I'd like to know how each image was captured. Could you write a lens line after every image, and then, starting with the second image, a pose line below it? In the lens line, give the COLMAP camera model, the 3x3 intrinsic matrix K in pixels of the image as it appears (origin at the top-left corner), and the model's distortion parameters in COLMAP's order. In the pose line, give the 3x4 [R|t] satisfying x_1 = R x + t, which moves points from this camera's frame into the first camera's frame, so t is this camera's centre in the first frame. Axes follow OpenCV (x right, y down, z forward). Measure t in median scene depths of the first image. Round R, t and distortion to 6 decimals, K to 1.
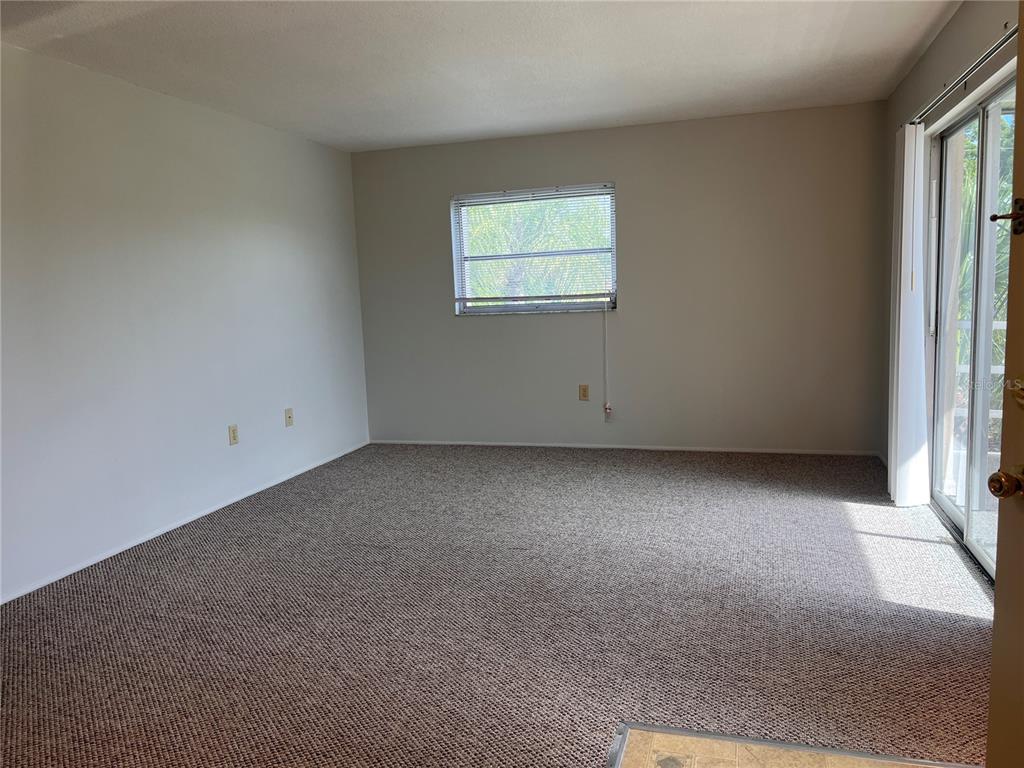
lens RADIAL K [[776.4, 0, 512.0], [0, 776.4, 384.0], [0, 0, 1]] dist [0.042167, -0.058538]
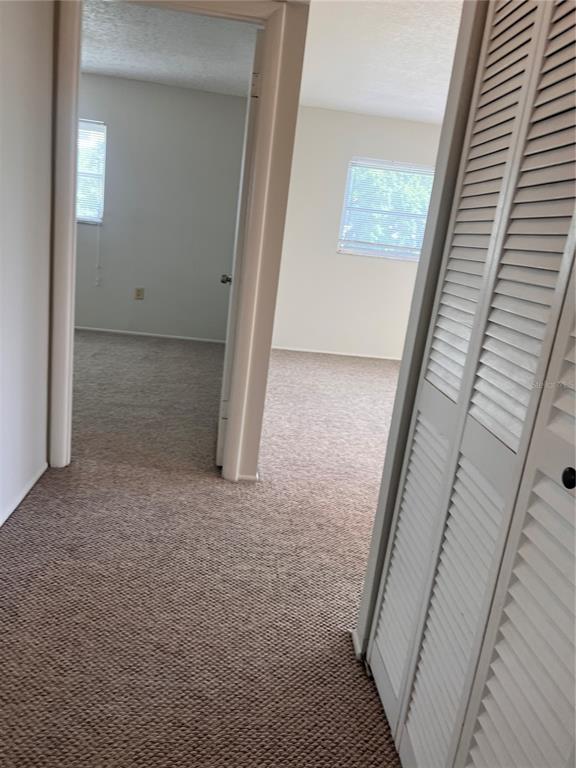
lens RADIAL K [[582.3, 0, 288.0], [0, 582.3, 384.0], [0, 0, 1]] dist [0.042167, -0.058538]
pose [[0.923757, 0.052094, 0.379420, -0.773443], [-0.110229, 0.984949, 0.133136, 0.013098], [-0.366774, -0.164809, 0.915595, 0.145732]]
